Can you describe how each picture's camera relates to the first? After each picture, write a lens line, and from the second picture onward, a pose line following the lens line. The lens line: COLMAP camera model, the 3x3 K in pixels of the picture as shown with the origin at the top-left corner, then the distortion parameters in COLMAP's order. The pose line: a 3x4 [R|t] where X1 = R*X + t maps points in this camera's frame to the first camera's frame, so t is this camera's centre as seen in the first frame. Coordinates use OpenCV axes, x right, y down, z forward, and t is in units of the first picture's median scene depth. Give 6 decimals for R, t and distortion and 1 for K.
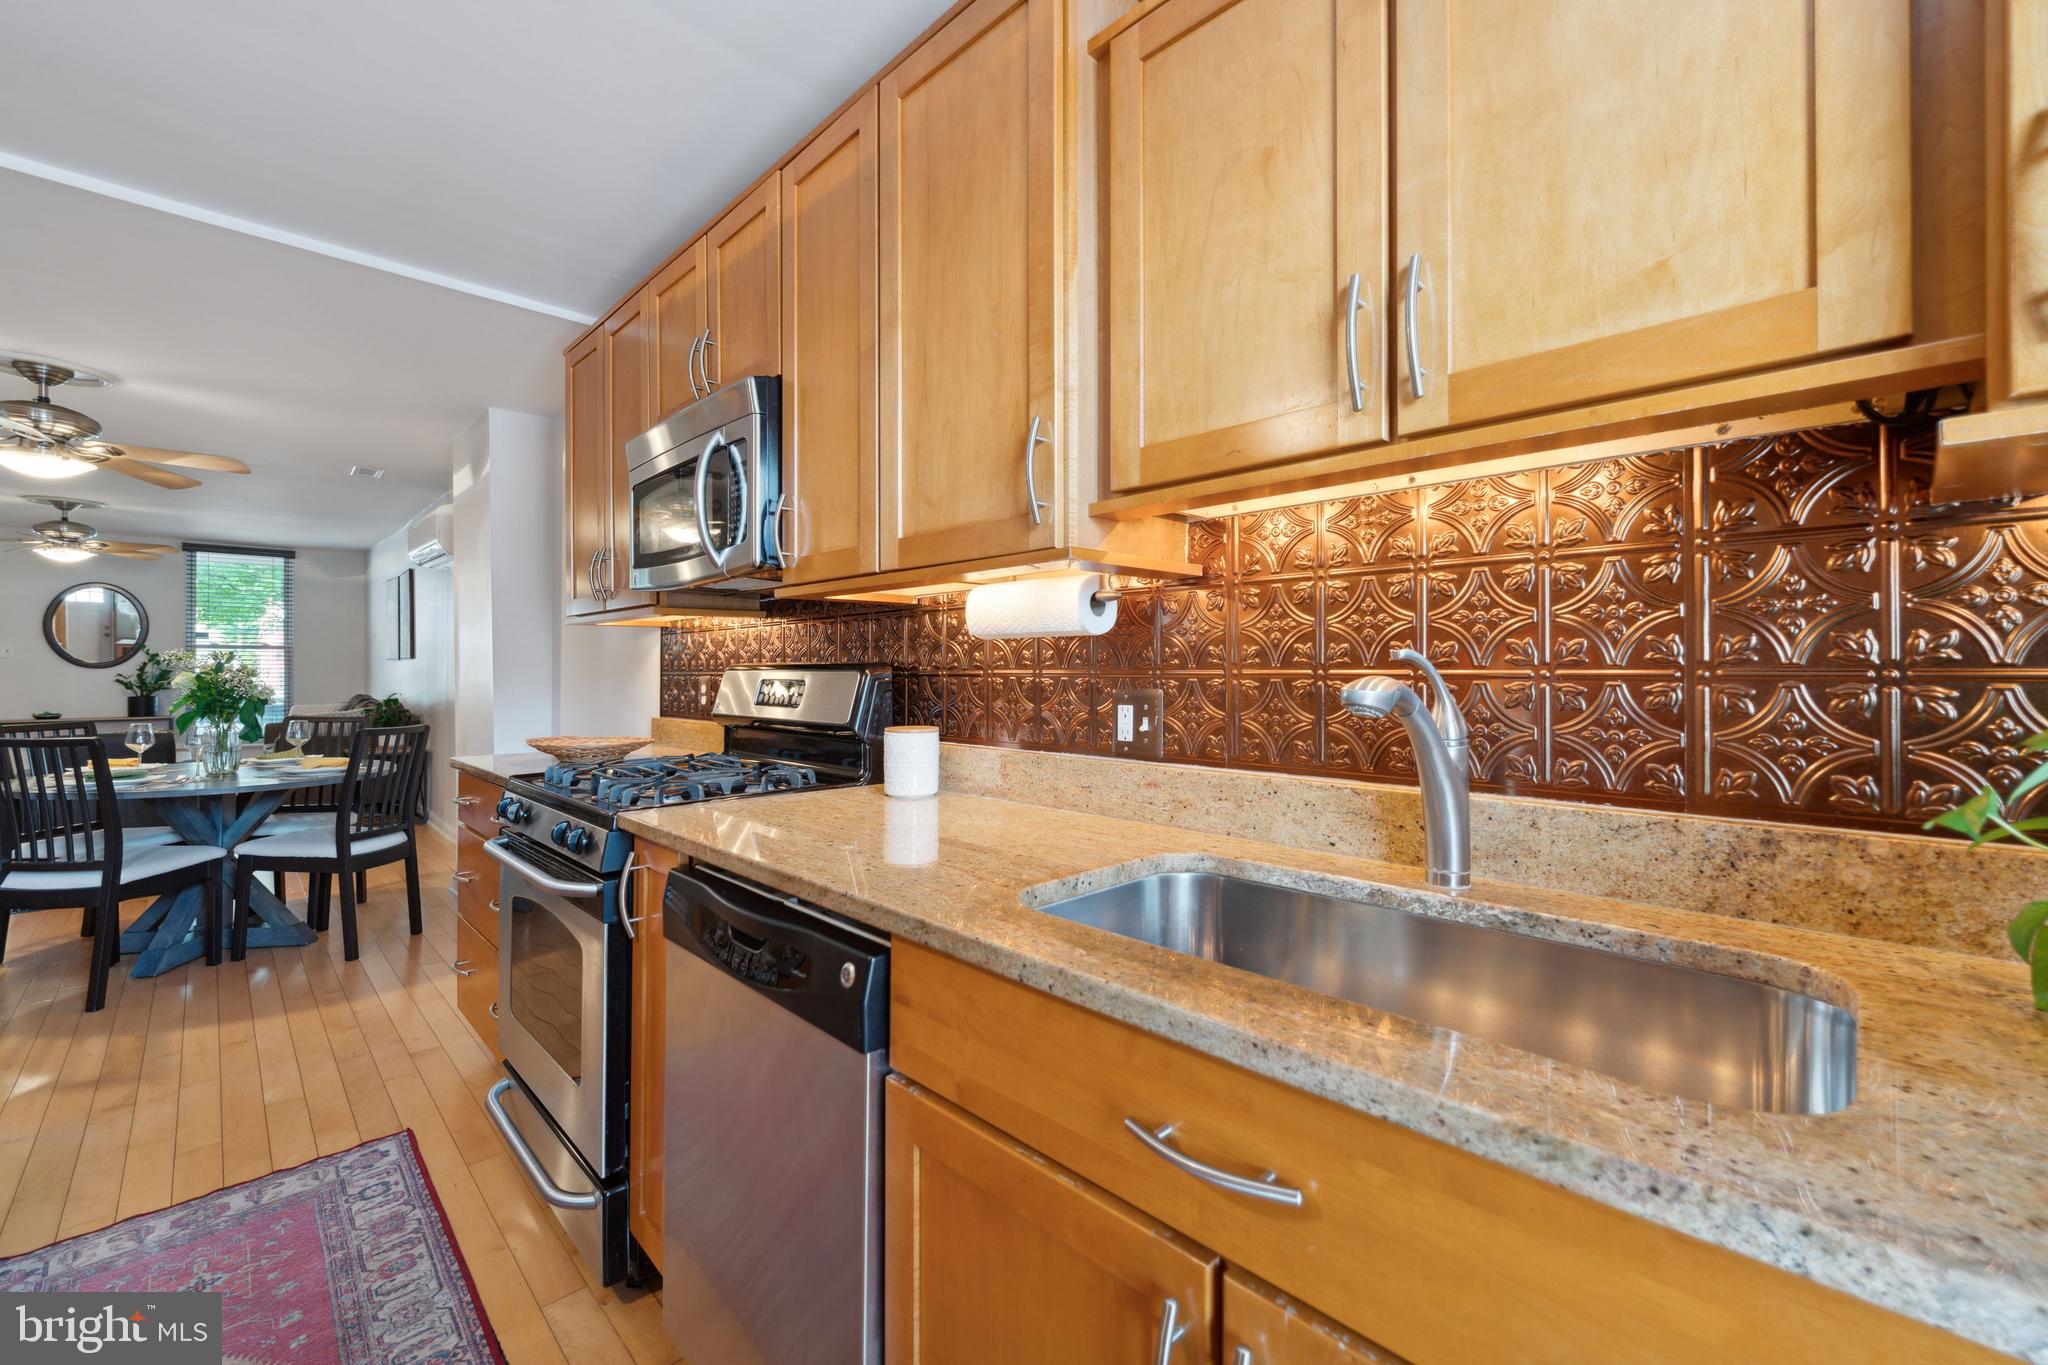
lens RADIAL K [[832.1, 0, 1048.6], [0, 832.1, 668.0], [0, 0, 1]] dist [0.001197, -0.000954]
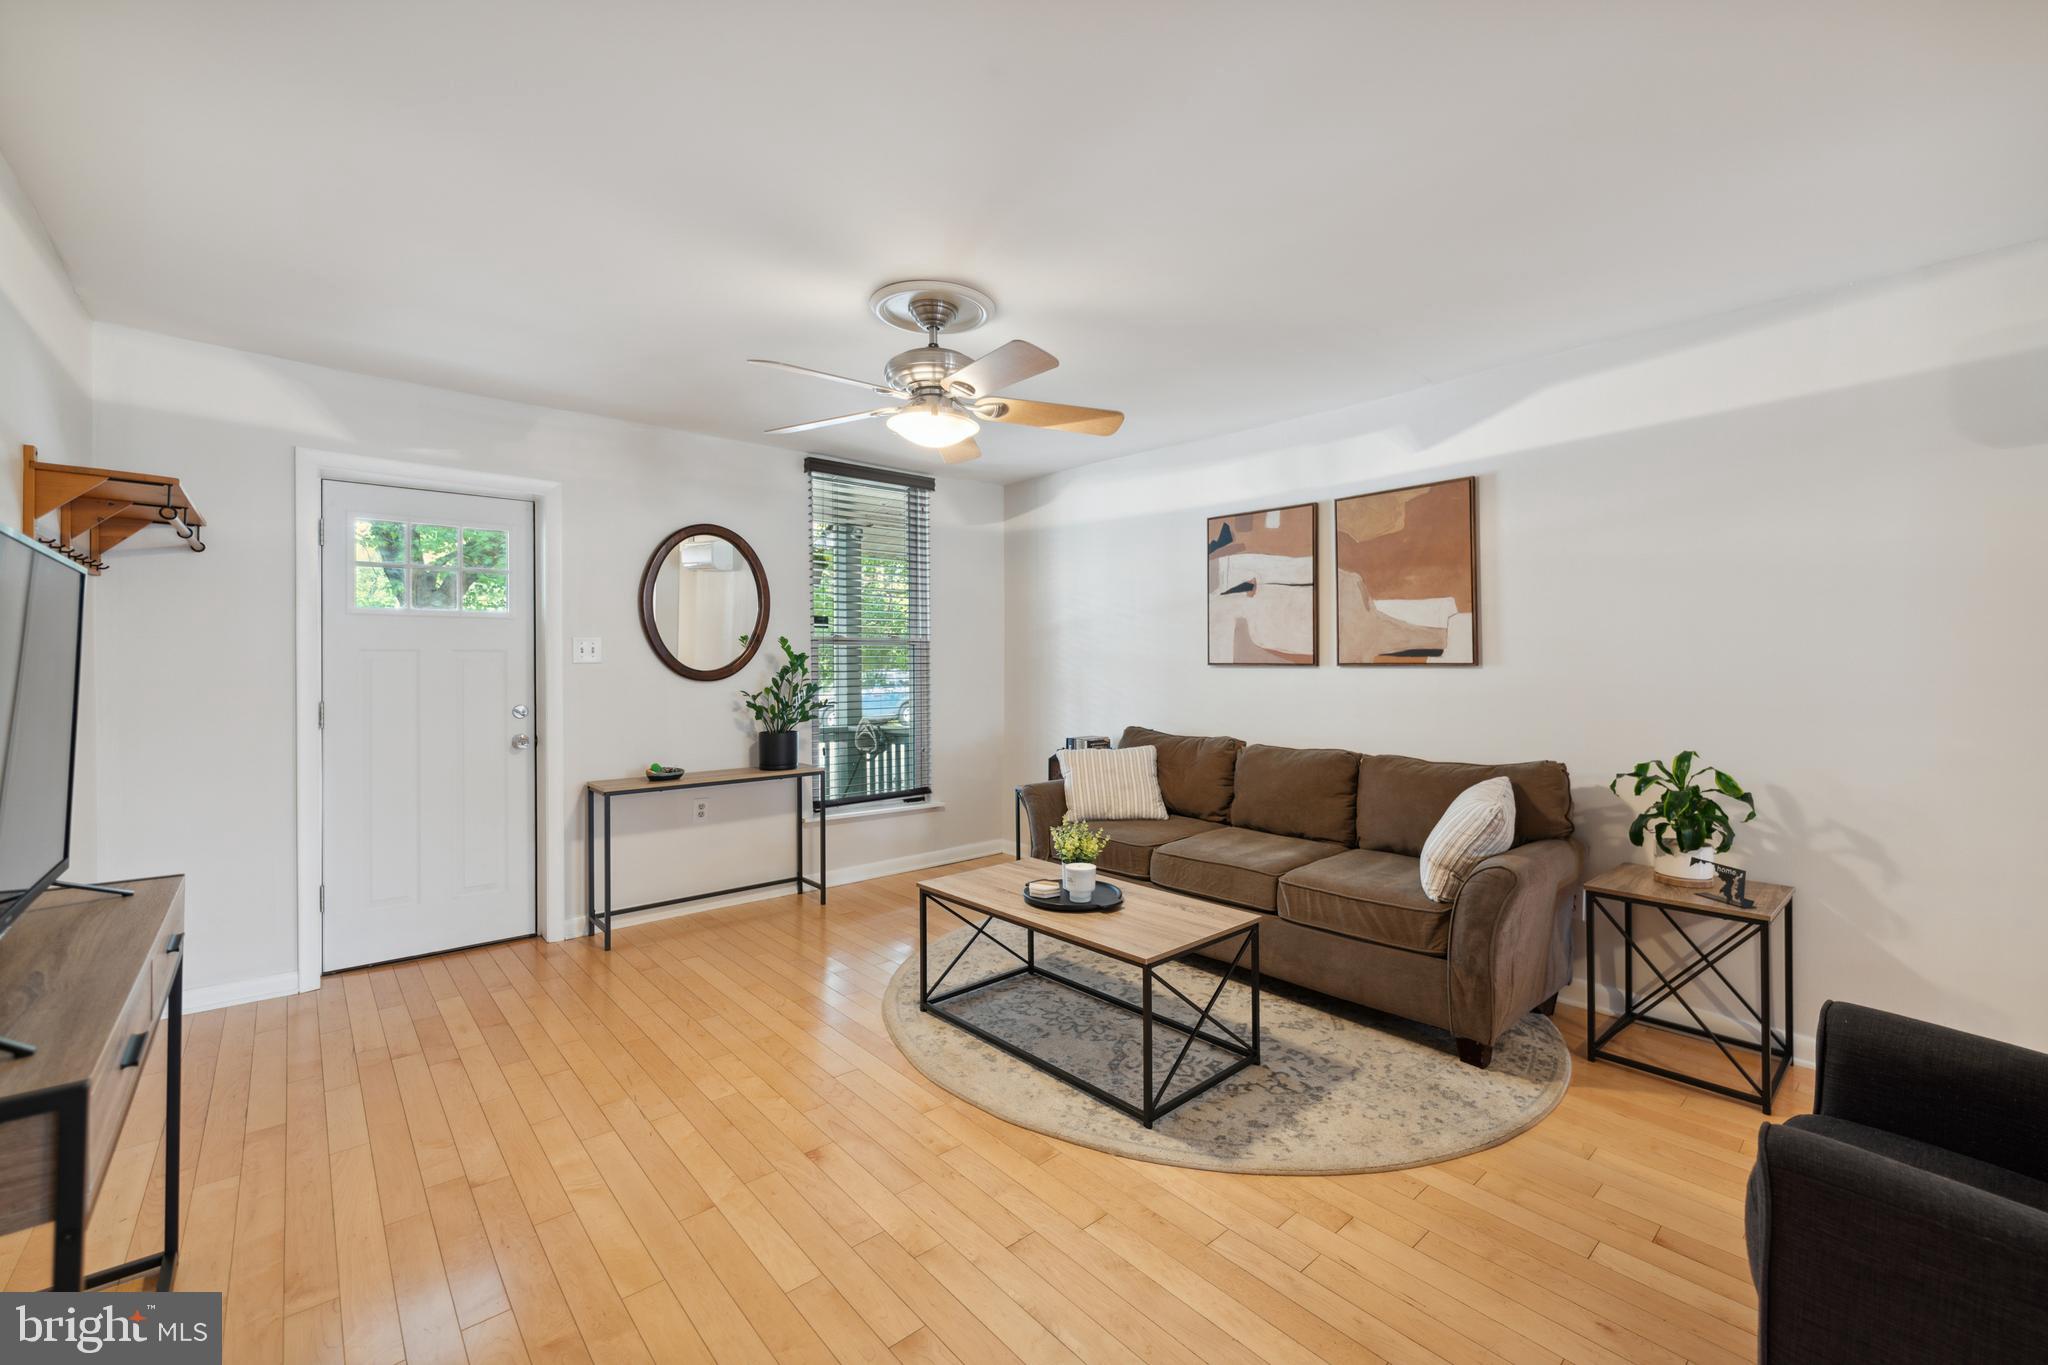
lens RADIAL K [[844.9, 0, 1044.7], [0, 844.9, 653.9], [0, 0, 1]] dist [0.000771, -0.000038]
pose [[0.998625, -0.000823, -0.052414, -2.219083], [0.000440, 0.999973, -0.007330, -0.032982], [0.052419, 0.007297, 0.998599, 1.136366]]
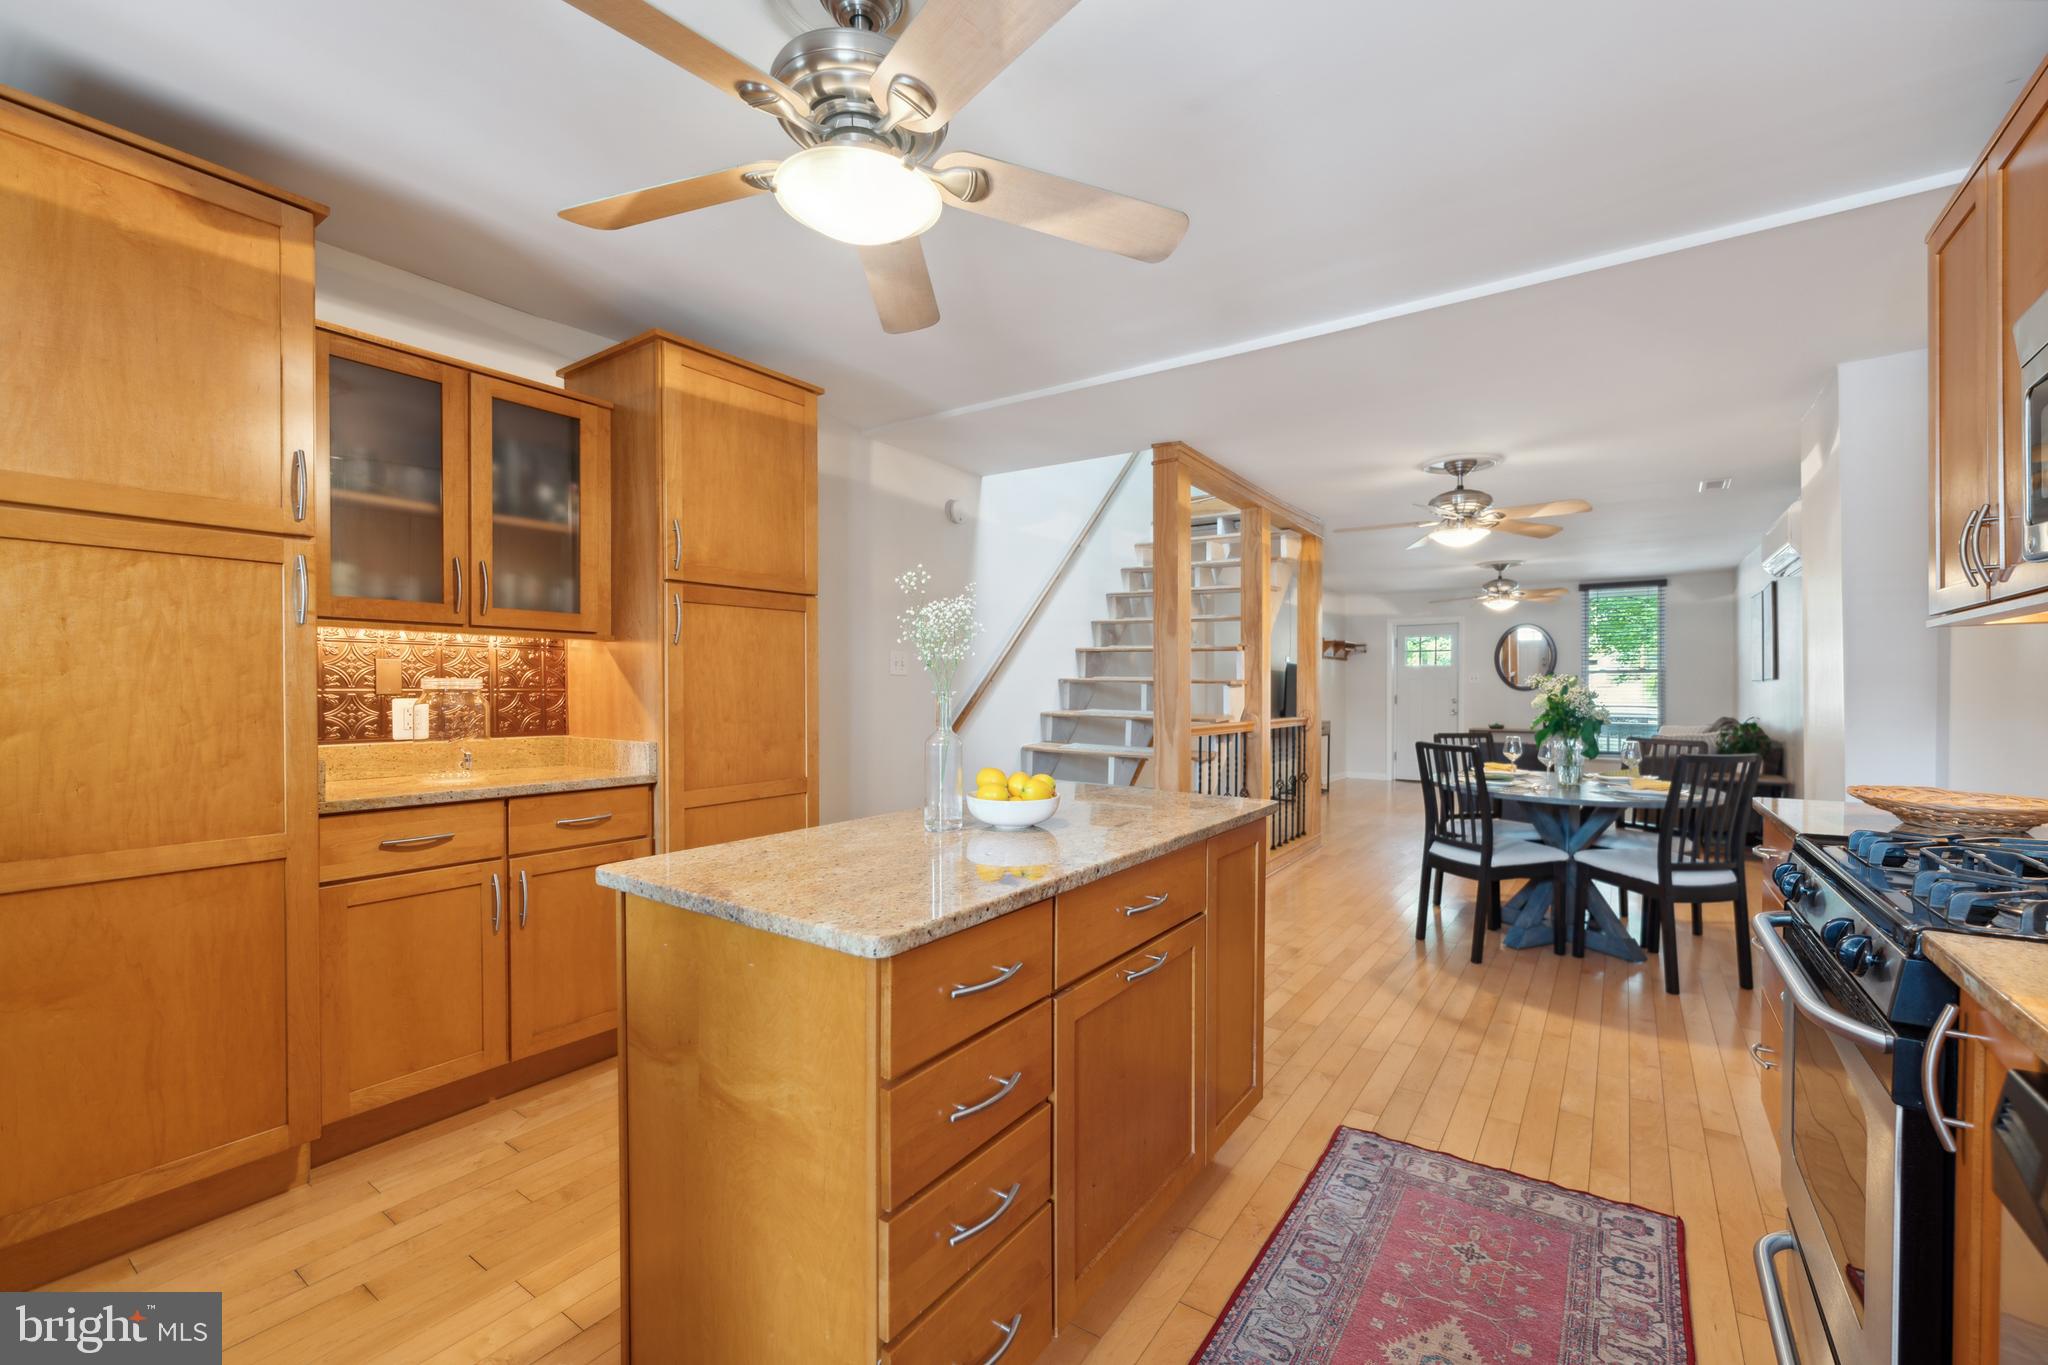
lens RADIAL K [[837.1, 0, 1055.0], [0, 837.1, 697.1], [0, 0, 1]] dist [-0.000541, -0.000191]
pose [[0.181699, 0.005895, -0.983337, -0.019054], [0.002744, 0.999975, 0.006501, -0.000316], [0.983350, -0.003879, 0.181678, 0.135535]]
